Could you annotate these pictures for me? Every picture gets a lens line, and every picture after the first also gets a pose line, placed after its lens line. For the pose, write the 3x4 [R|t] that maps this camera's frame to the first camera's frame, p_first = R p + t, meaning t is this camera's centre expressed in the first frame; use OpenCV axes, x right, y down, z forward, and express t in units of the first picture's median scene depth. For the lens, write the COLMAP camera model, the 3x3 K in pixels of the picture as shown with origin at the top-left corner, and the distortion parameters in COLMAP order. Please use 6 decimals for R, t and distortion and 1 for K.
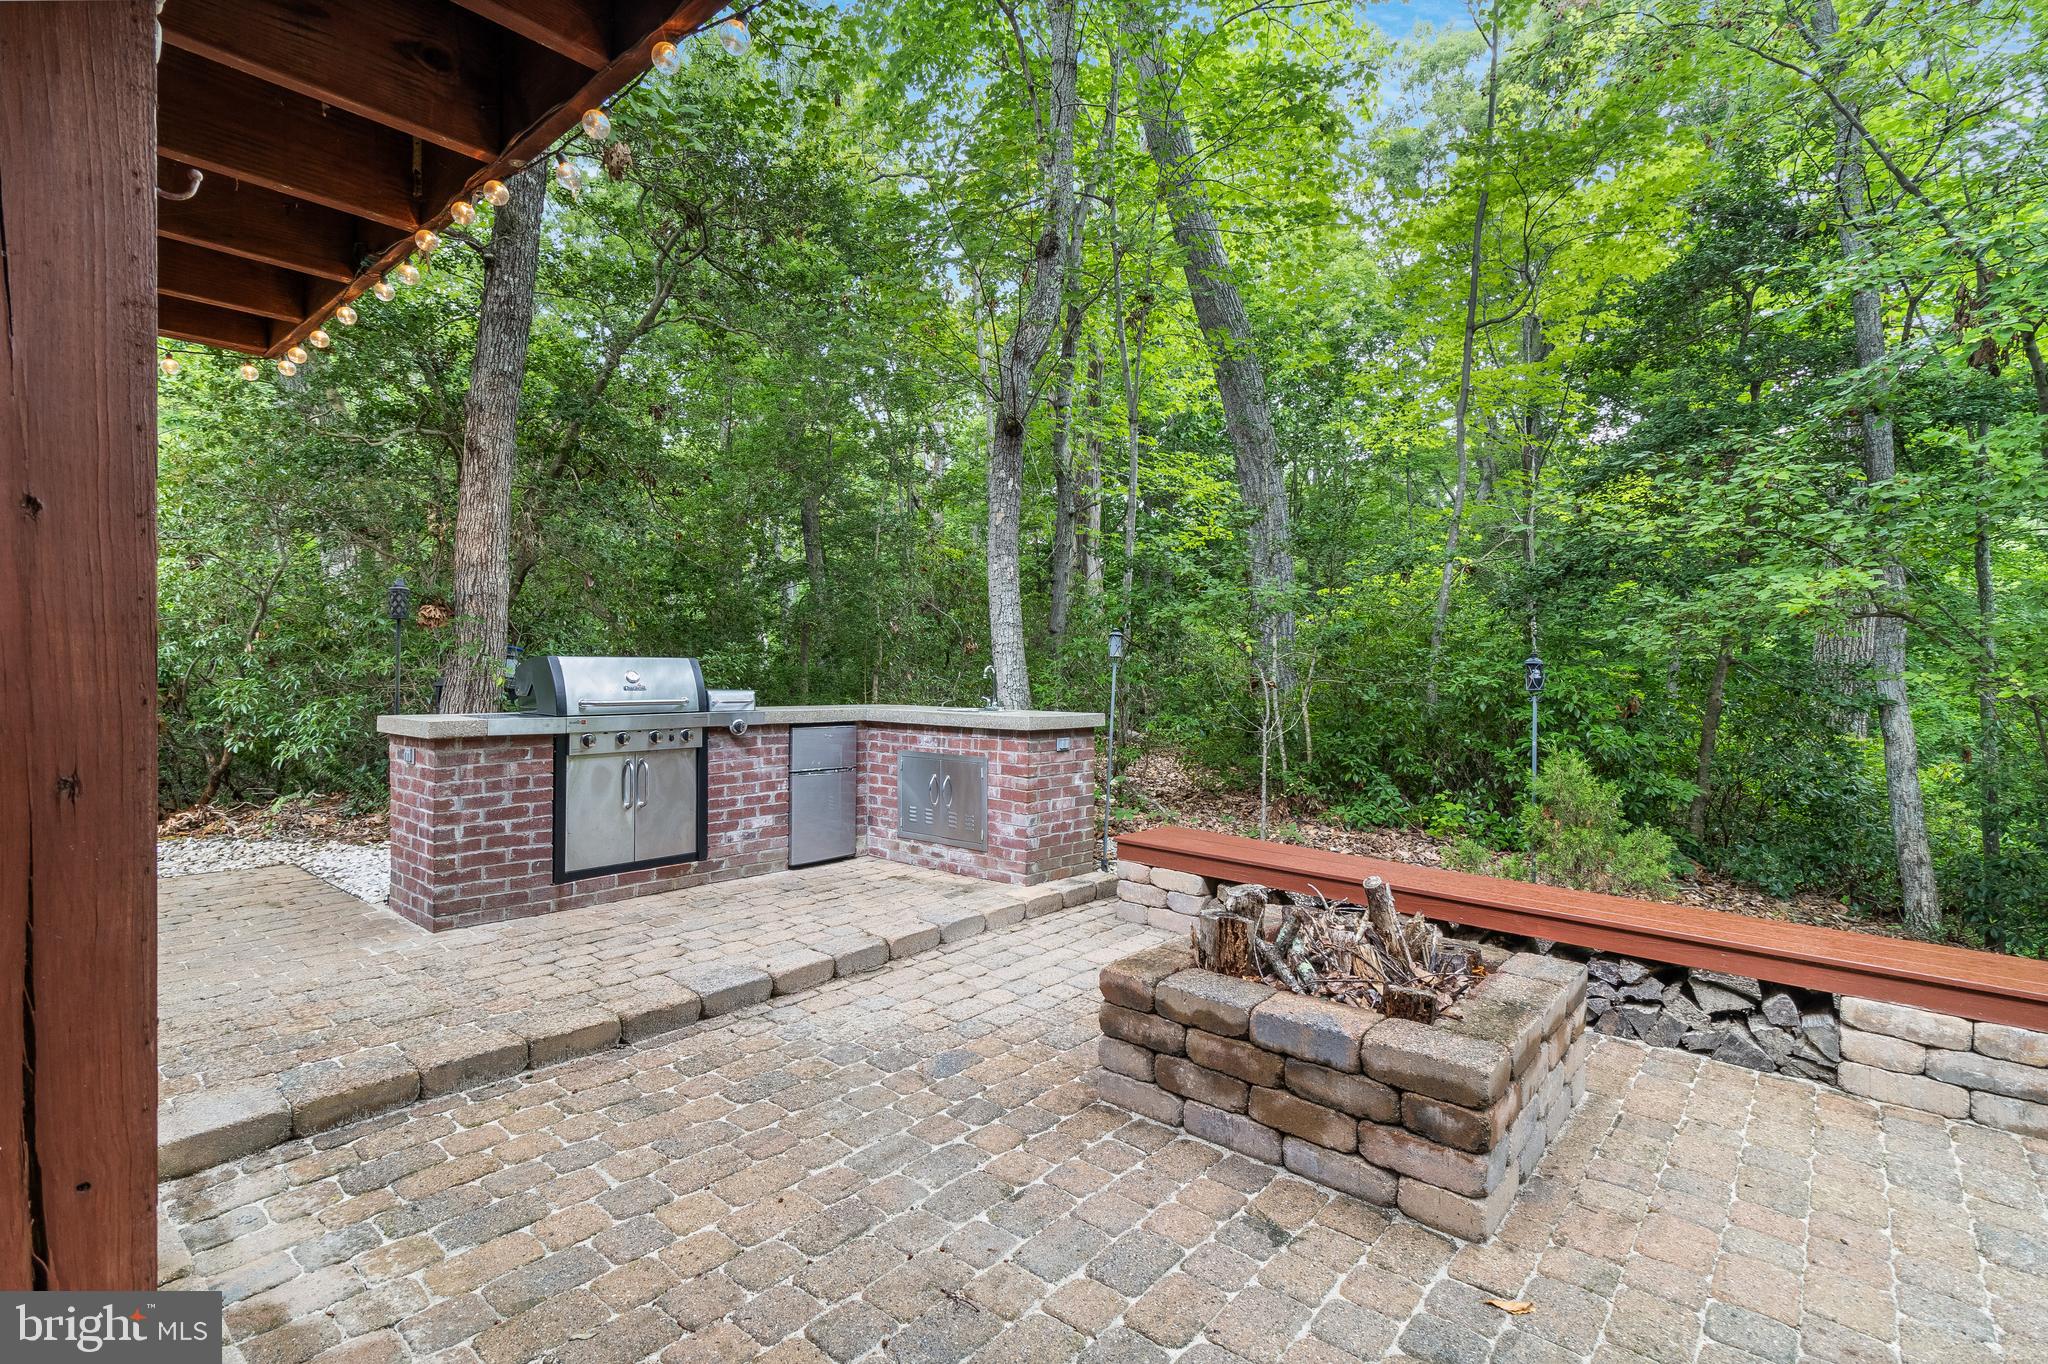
lens RADIAL K [[954.4, 0, 1024.0], [0, 954.4, 682.0], [0, 0, 1]] dist [-0.000117, -0.000347]
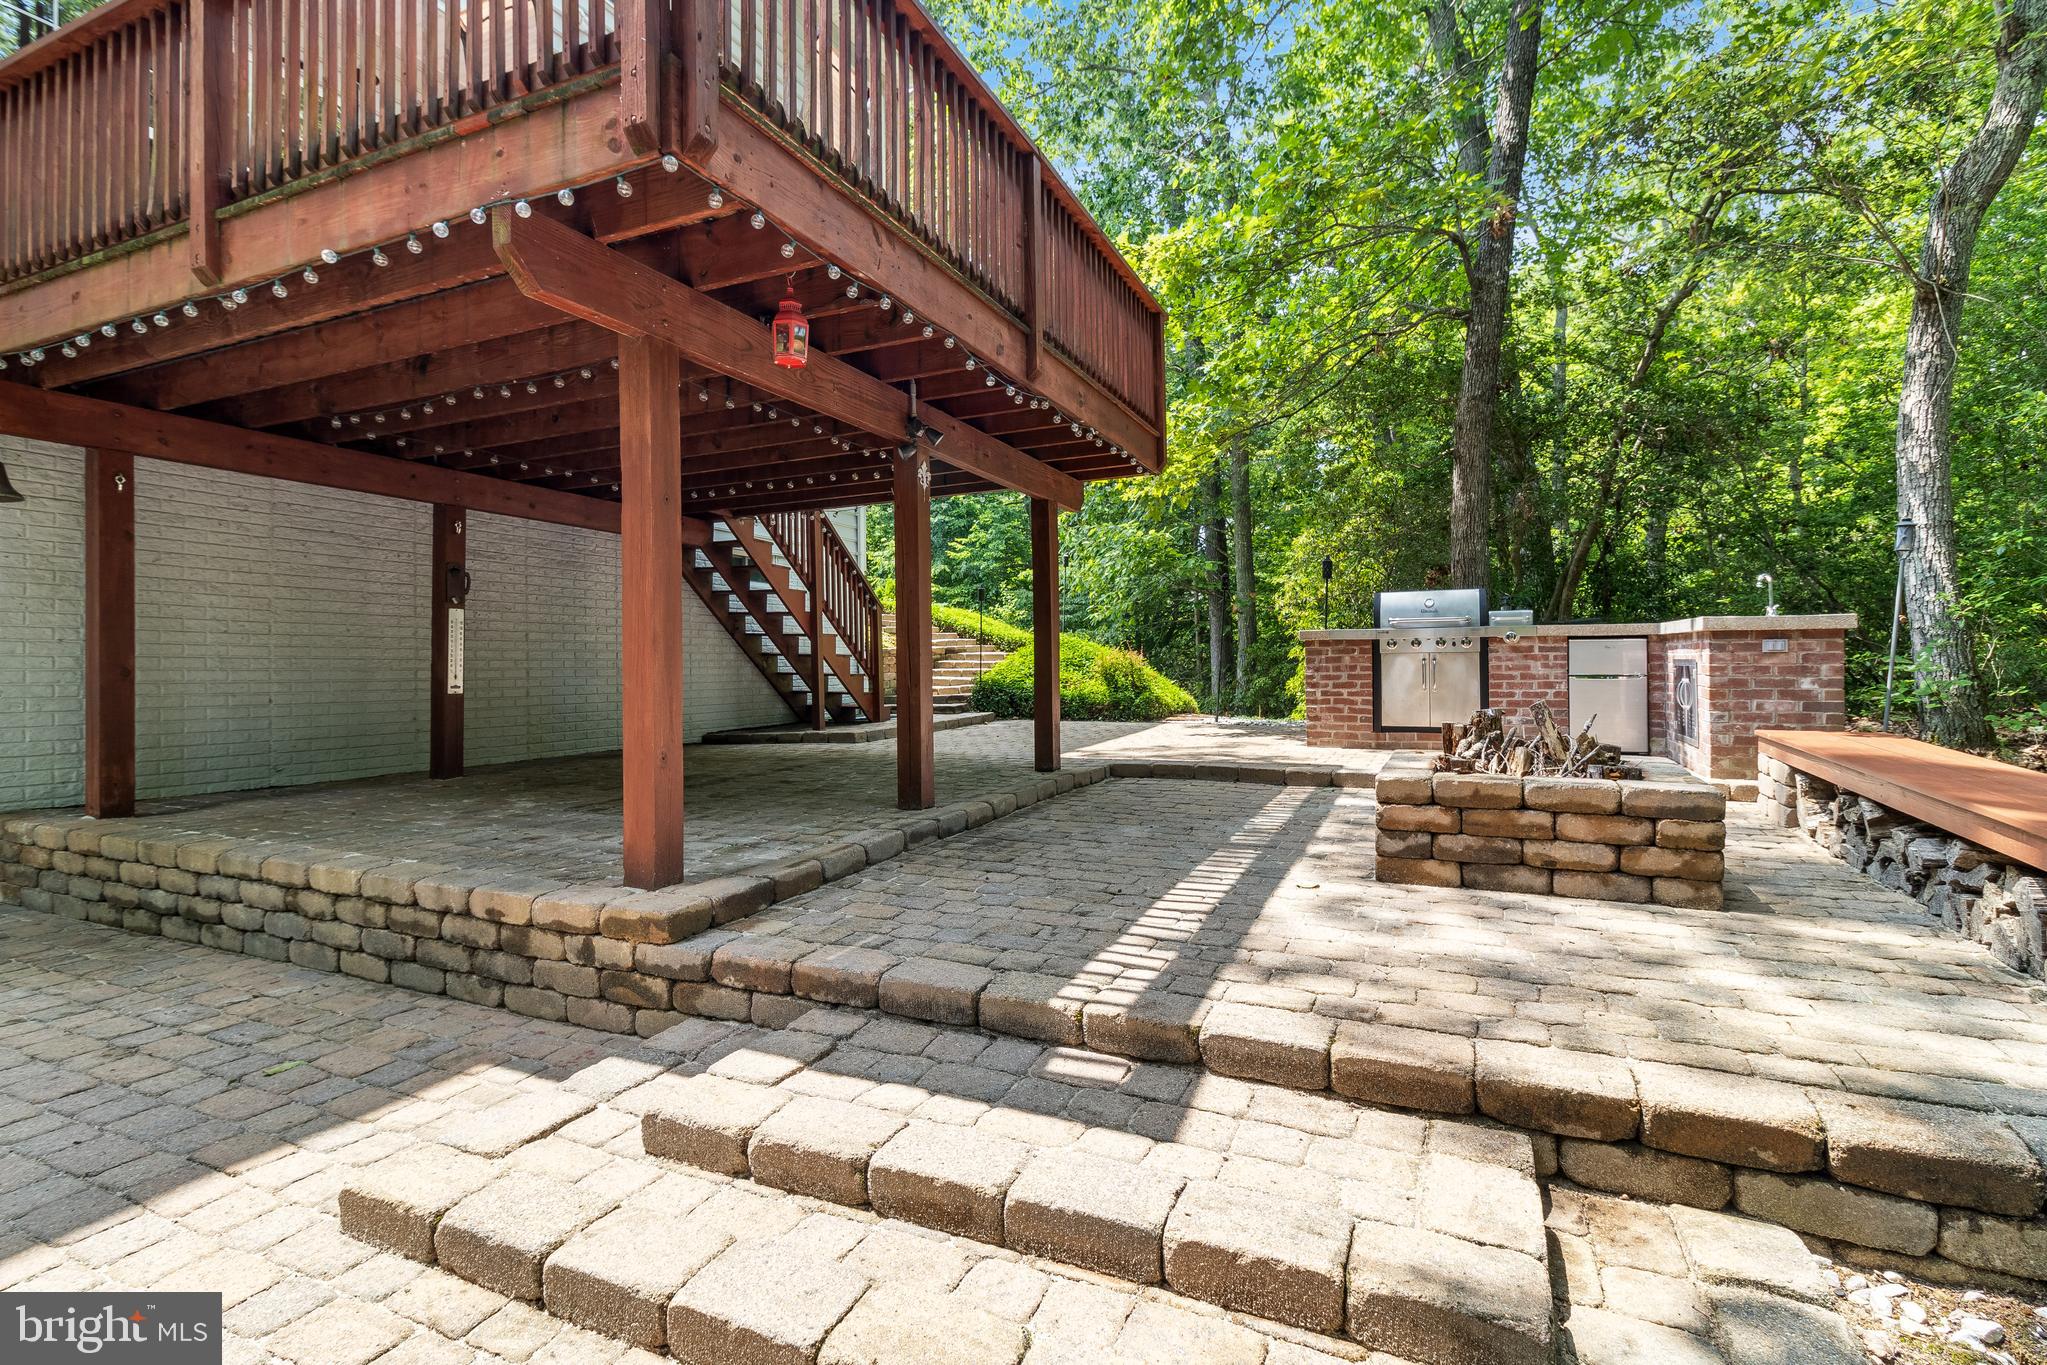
lens RADIAL K [[965.6, 0, 1023.5], [0, 965.6, 682.5], [0, 0, 1]] dist [0.001989, 0.000257]
pose [[0.273814, 0.012352, -0.961703, 0.935661], [0.002522, 0.999905, 0.013561, 0.103636], [0.961779, -0.006138, 0.273757, -0.030364]]
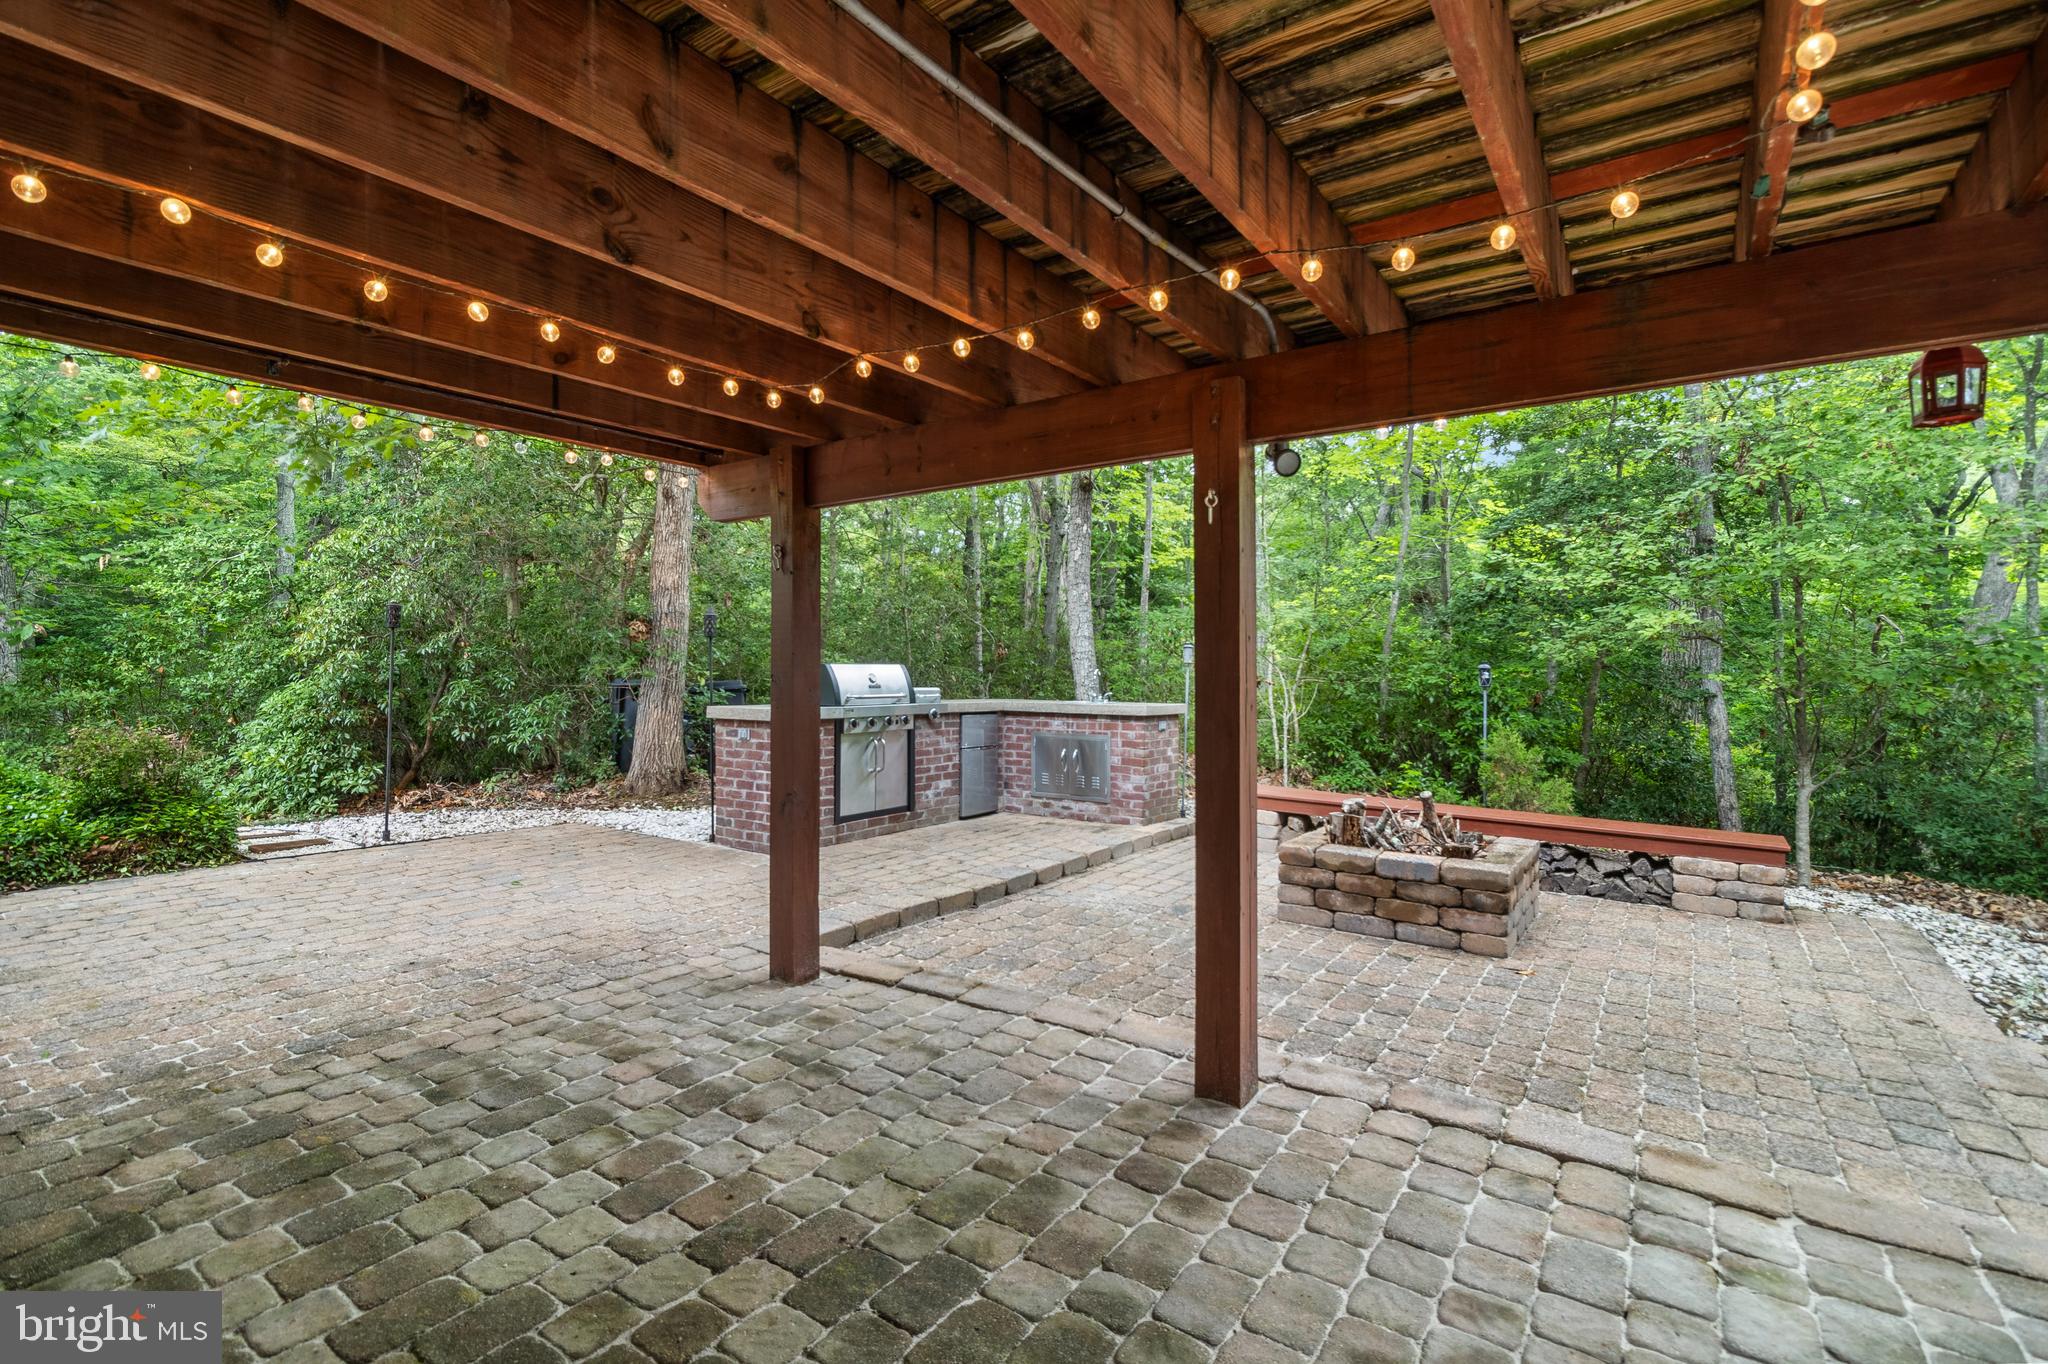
lens RADIAL K [[954.4, 0, 1024.0], [0, 954.4, 682.0], [0, 0, 1]] dist [-0.000117, -0.000347]
pose [[0.994943, -0.002120, 0.100421, -0.354832], [0.002126, 0.999998, 0.000045, 0.000601], [-0.100421, 0.000169, 0.994945, -0.437622]]
